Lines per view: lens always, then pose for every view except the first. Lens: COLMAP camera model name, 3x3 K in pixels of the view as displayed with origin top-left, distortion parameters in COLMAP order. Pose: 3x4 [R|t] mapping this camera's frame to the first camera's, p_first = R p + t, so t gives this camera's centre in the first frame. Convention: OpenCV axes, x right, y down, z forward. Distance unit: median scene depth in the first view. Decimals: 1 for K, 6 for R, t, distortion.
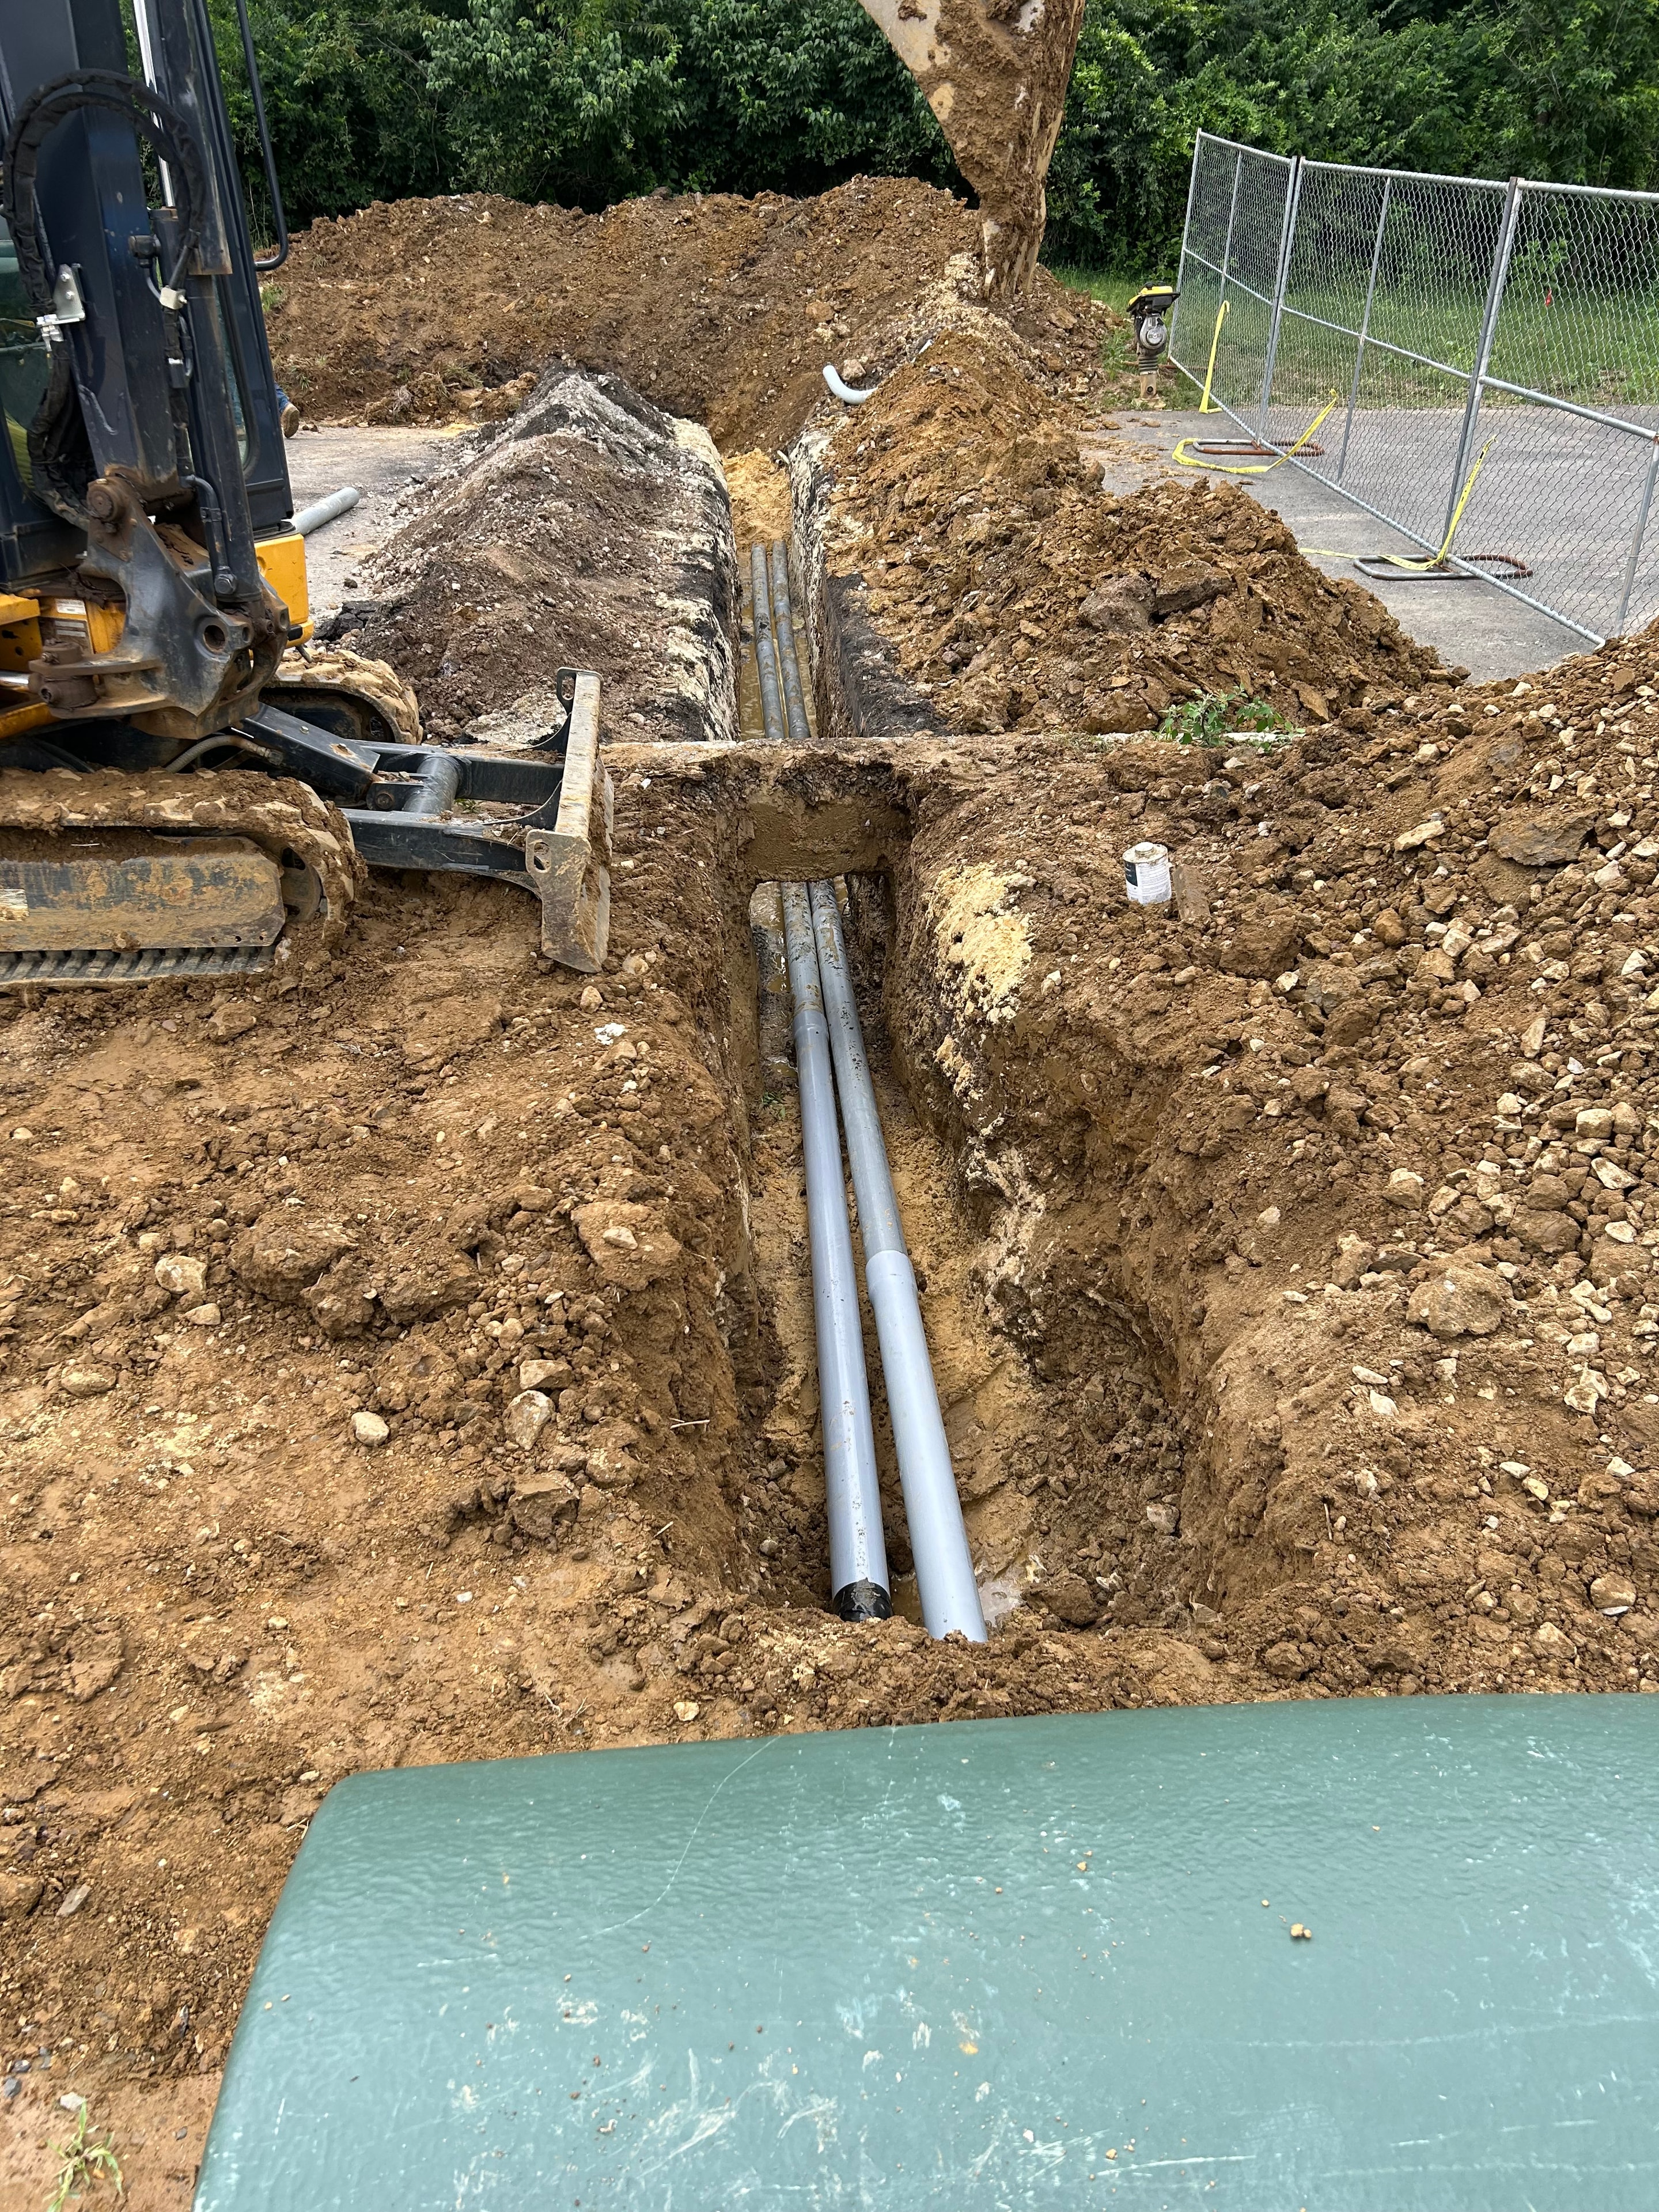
lens RADIAL K [[1673.9, 0, 838.4], [0, 1673.9, 1090.7], [0, 0, 1]] dist [0.078430, -0.105349]
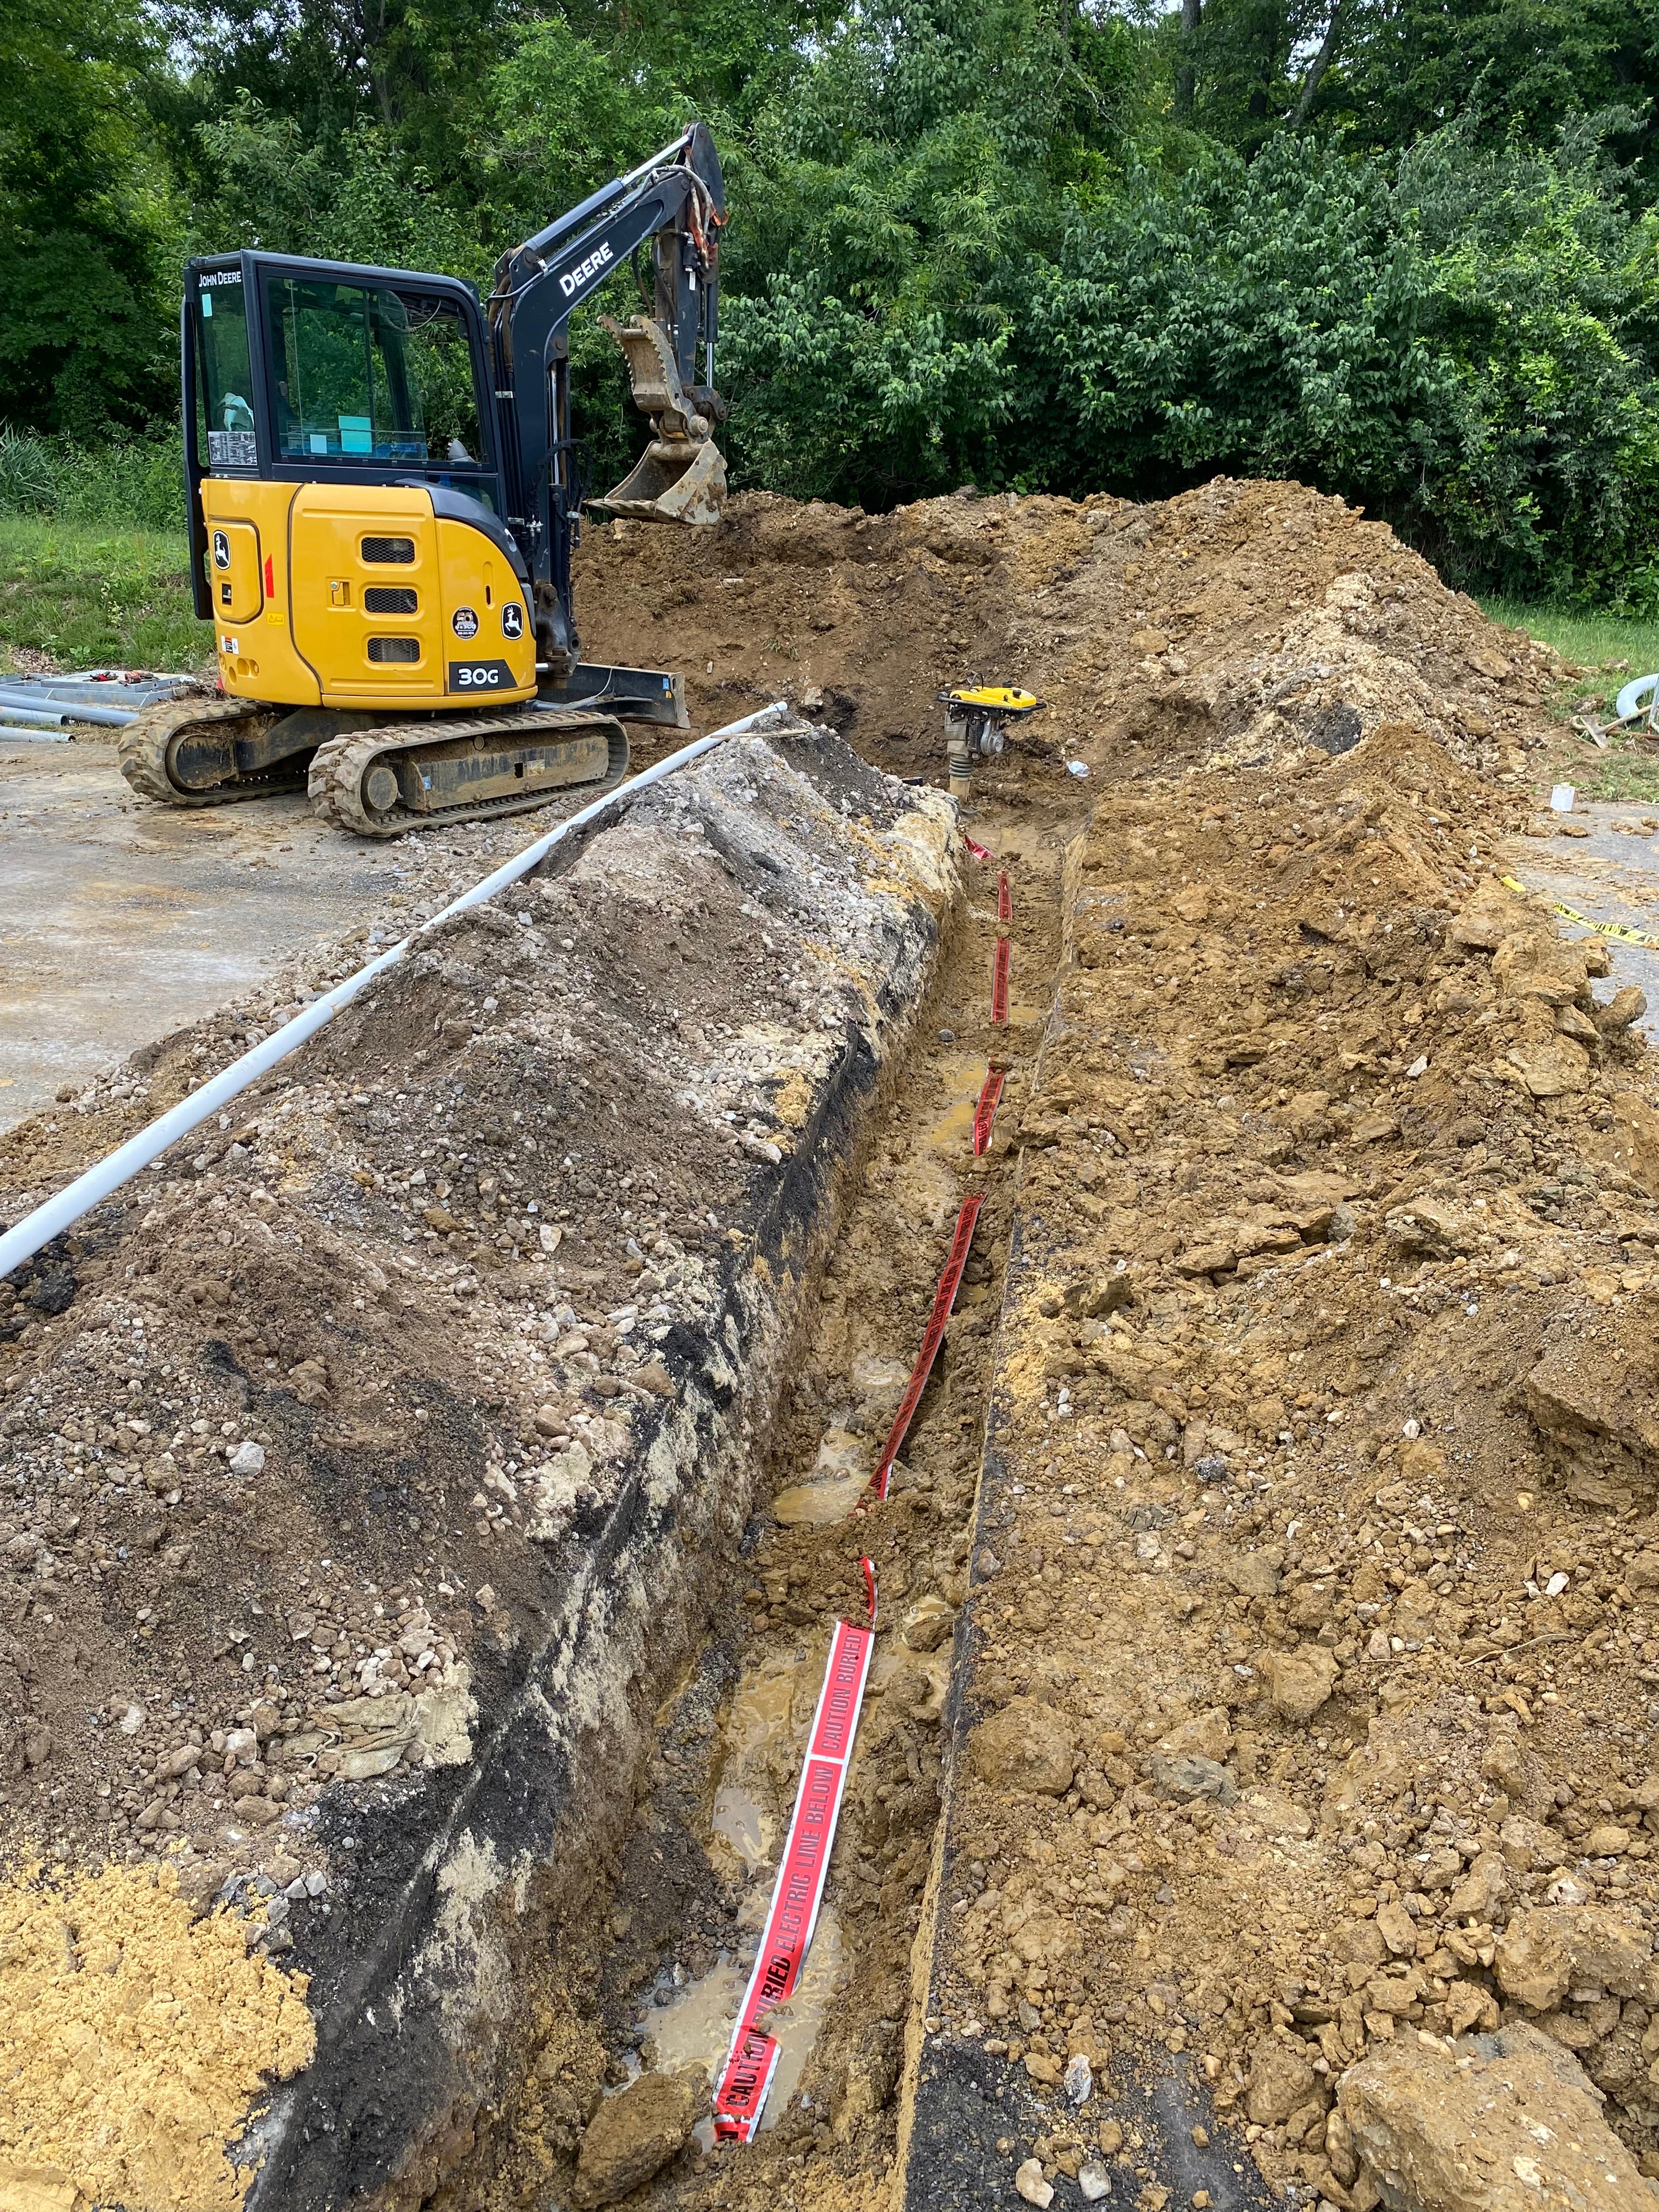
lens RADIAL K [[1724.5, 0, 829.5], [0, 1724.5, 1106.0], [0, 0, 1]] dist [-0.015044, 0.000187]
pose [[0.976510, 0.091408, -0.195124, 0.016004], [-0.120504, 0.982379, -0.142862, -0.117729], [0.178627, 0.163020, 0.970318, 0.241134]]
